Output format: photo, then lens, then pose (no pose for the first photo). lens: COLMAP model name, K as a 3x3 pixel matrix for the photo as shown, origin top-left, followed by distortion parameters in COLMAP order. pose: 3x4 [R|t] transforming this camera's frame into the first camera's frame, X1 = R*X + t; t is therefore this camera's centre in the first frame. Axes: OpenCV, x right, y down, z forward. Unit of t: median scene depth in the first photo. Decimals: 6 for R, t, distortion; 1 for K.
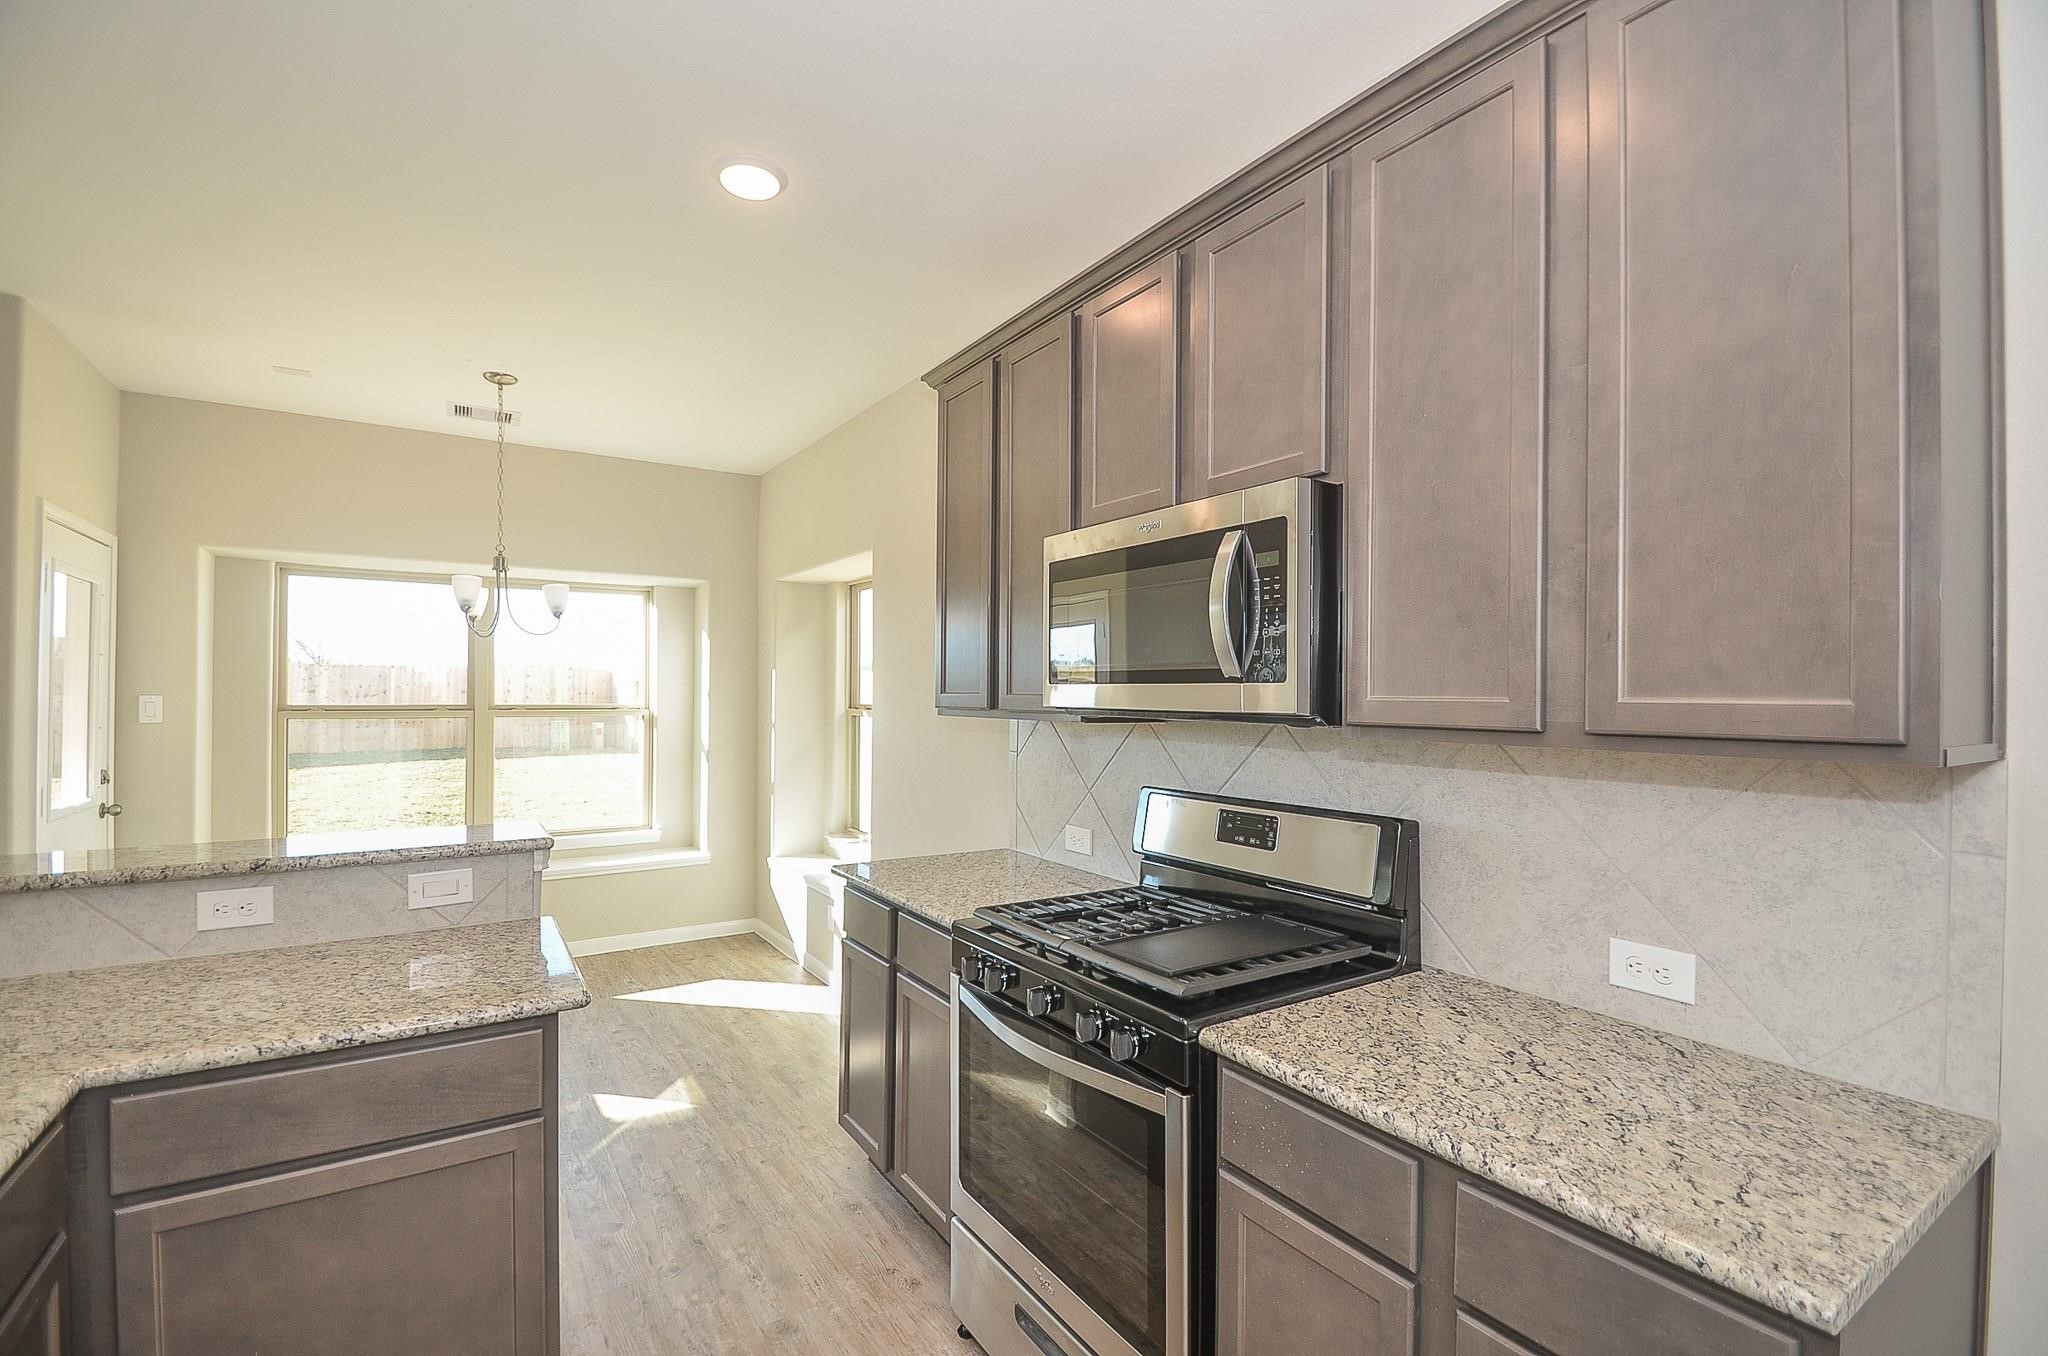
lens RADIAL K [[907.8, 0, 1012.6], [0, 907.8, 687.7], [0, 0, 1]] dist [-0.000079, -0.000761]
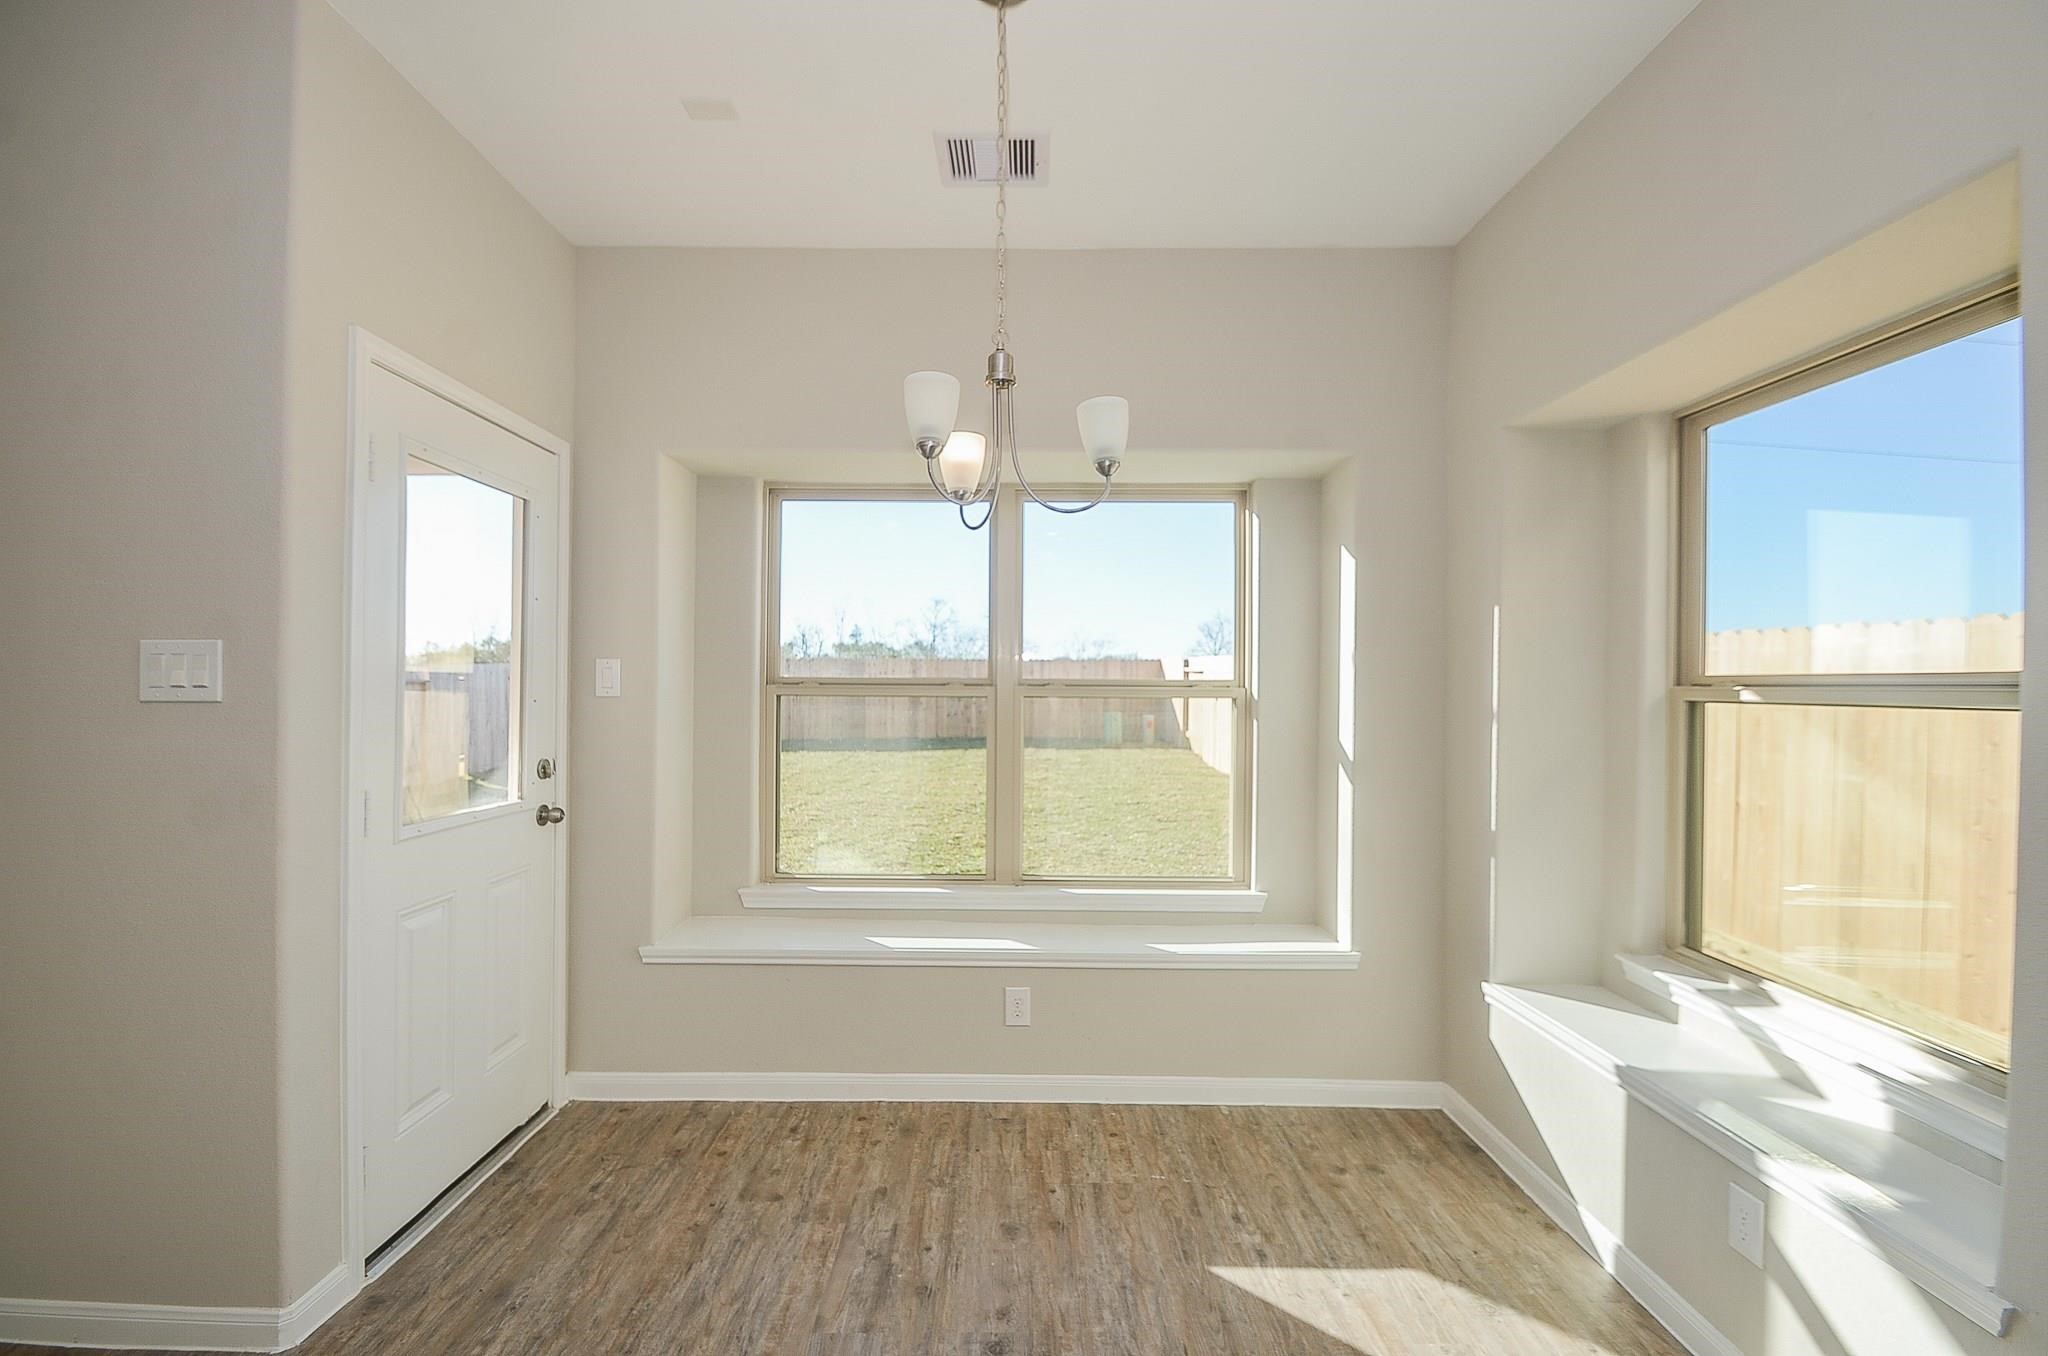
lens RADIAL K [[907.8, 0, 1012.6], [0, 907.8, 687.7], [0, 0, 1]] dist [-0.000079, -0.000761]
pose [[0.840600, 0.002413, -0.541651, -0.222063], [0.000063, 0.999990, 0.004552, 0.022828], [0.541657, -0.003860, 0.840591, 0.447706]]
